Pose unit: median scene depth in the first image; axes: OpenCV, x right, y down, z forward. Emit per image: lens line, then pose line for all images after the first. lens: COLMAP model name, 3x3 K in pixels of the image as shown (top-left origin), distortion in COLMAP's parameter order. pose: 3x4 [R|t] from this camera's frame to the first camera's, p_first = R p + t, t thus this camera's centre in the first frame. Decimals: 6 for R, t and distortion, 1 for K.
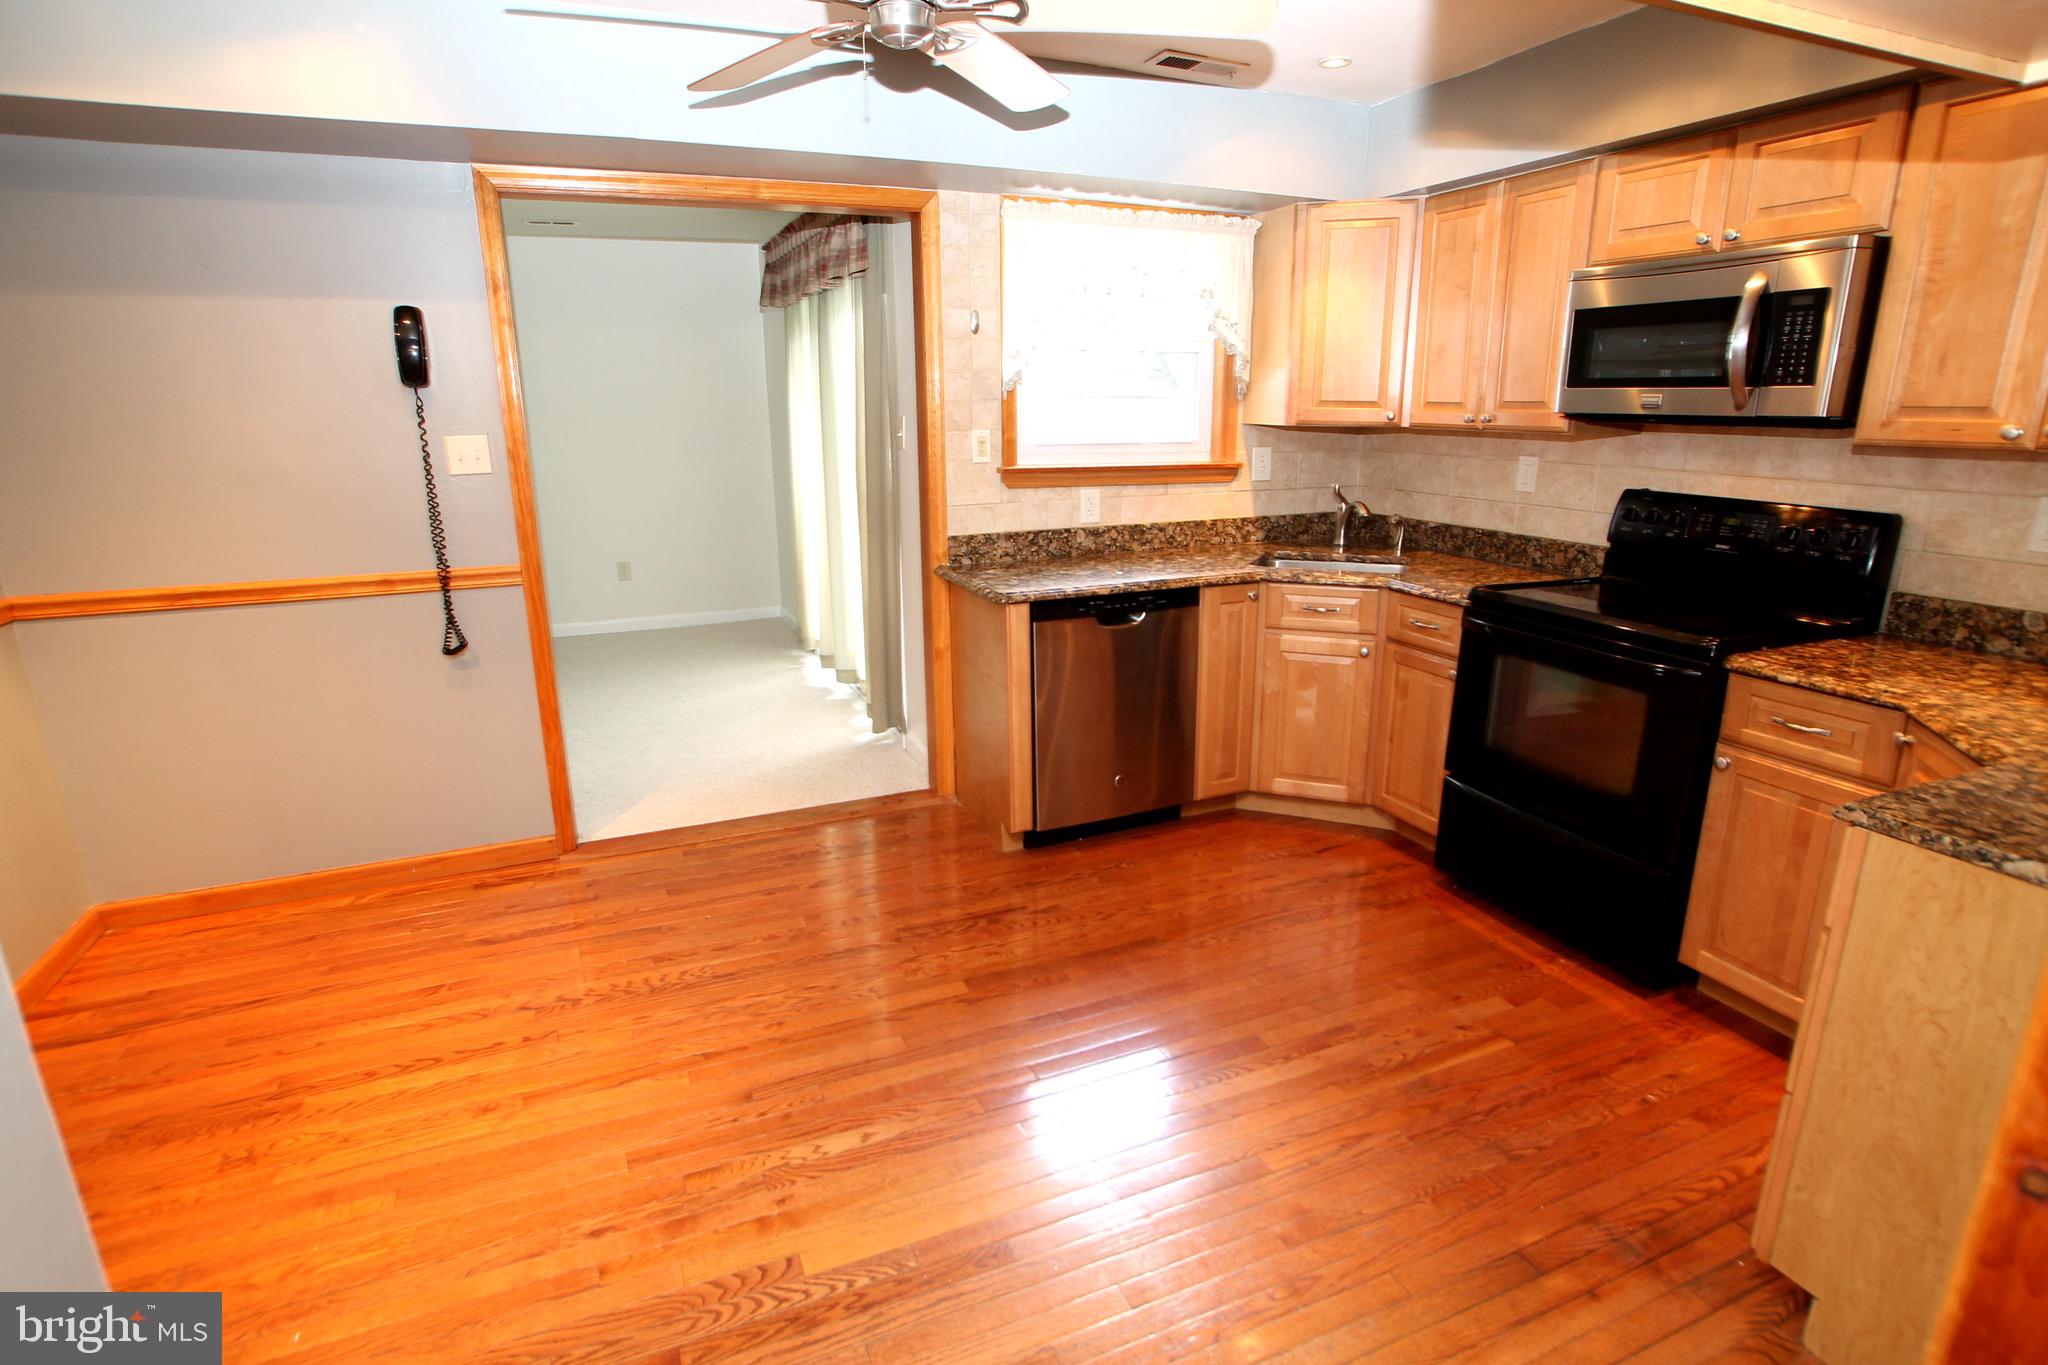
lens RADIAL K [[1047.8, 0, 1033.7], [0, 1047.8, 689.7], [0, 0, 1]] dist [-0.070453, 0.036569]
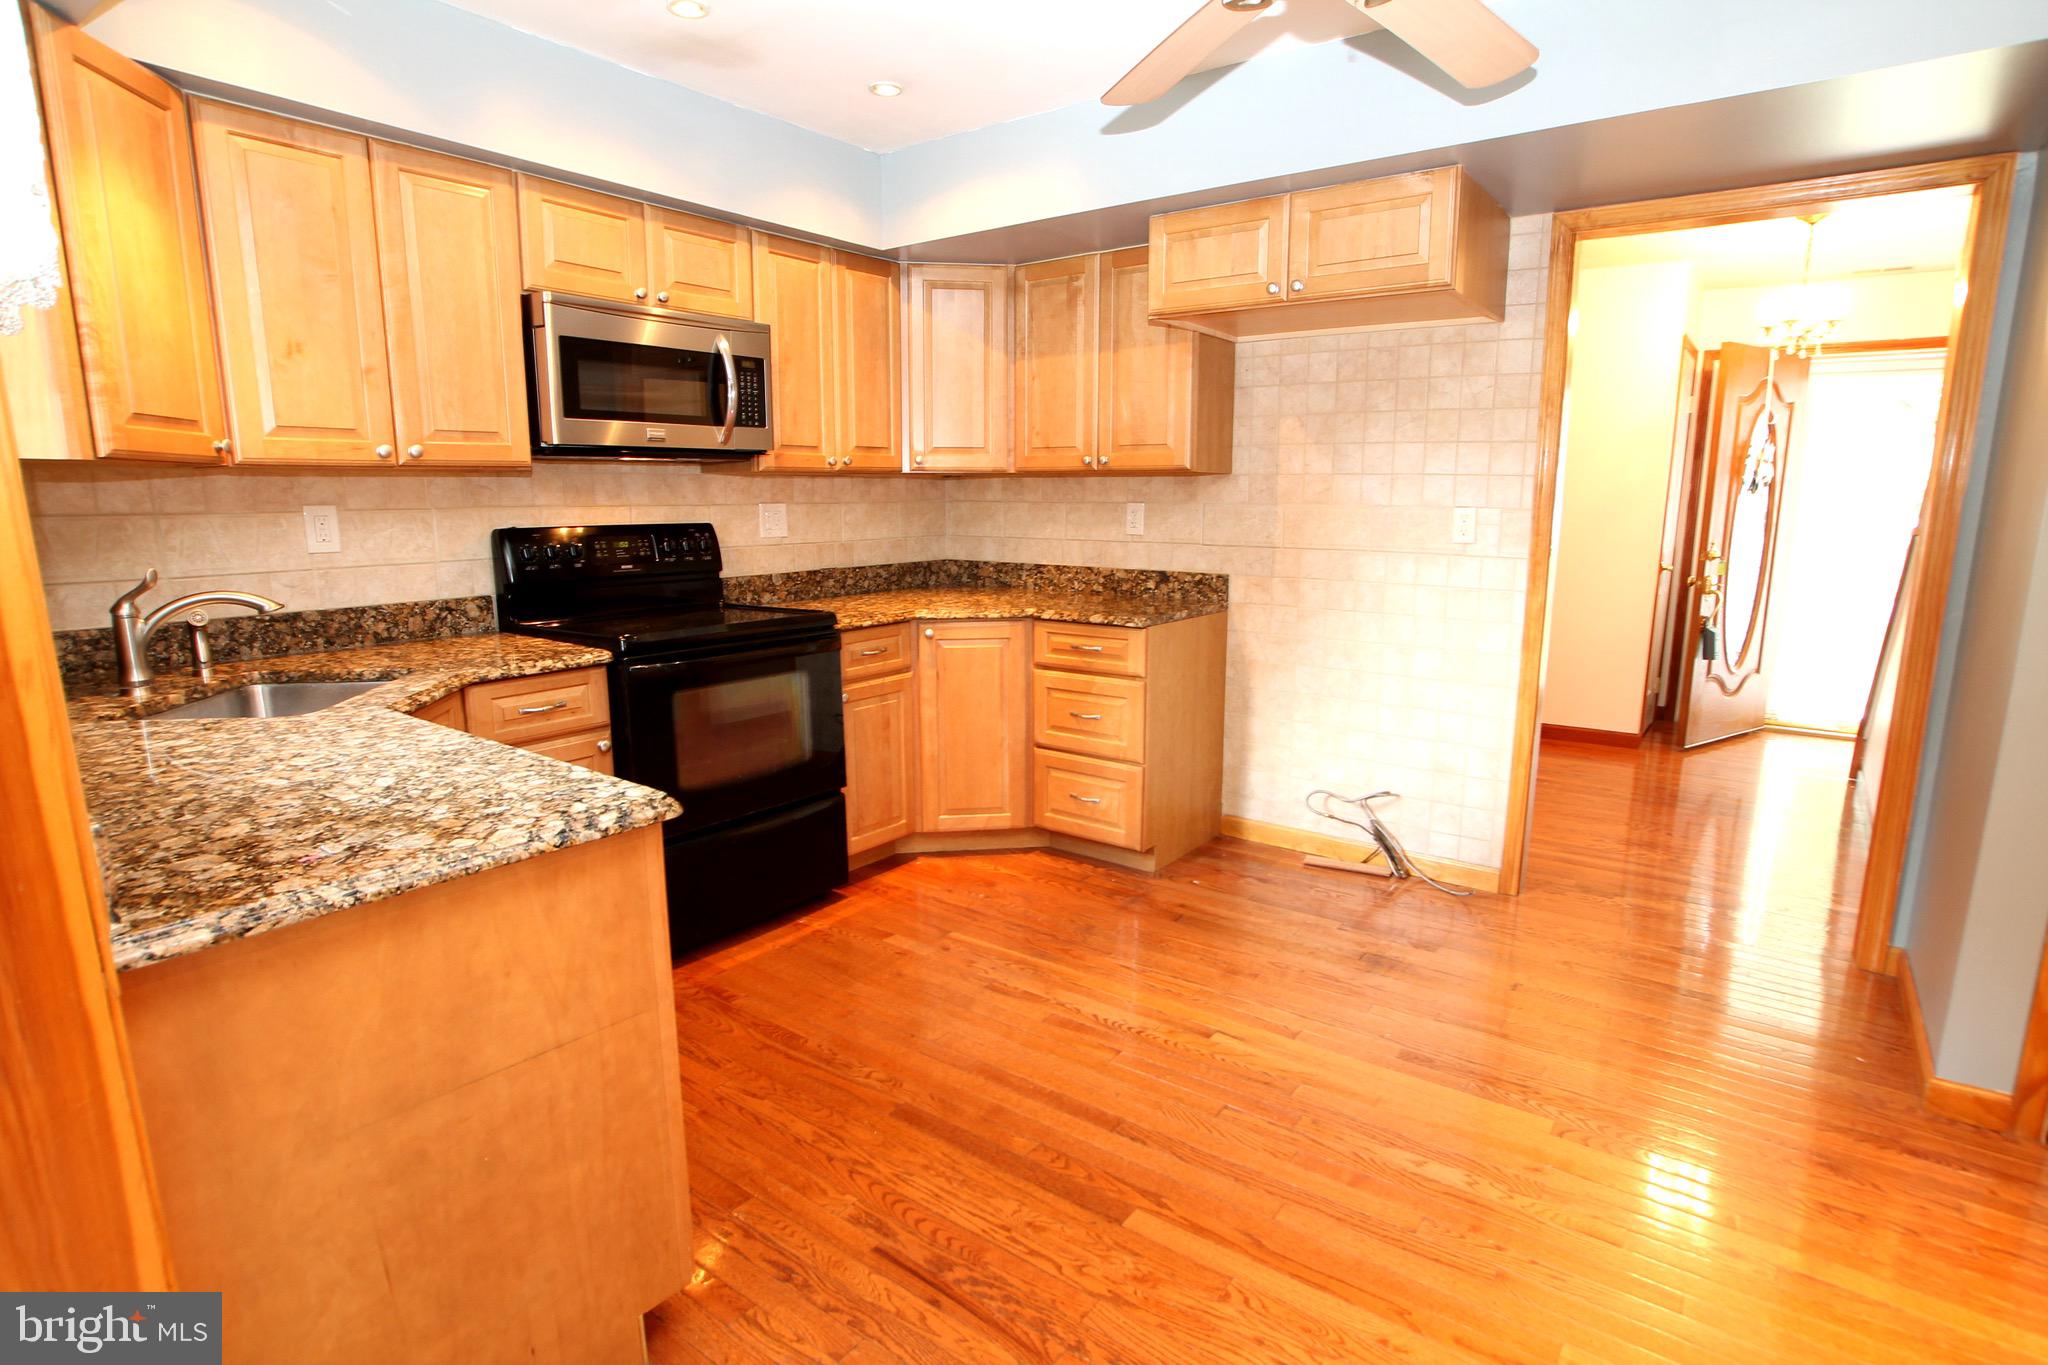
lens RADIAL K [[1047.8, 0, 1033.7], [0, 1047.8, 689.7], [0, 0, 1]] dist [-0.070453, 0.036569]
pose [[-0.502263, -0.159414, 0.849894, -0.480300], [0.232362, 0.921828, 0.310227, -0.235296], [-0.832910, 0.353299, -0.425958, 1.030601]]
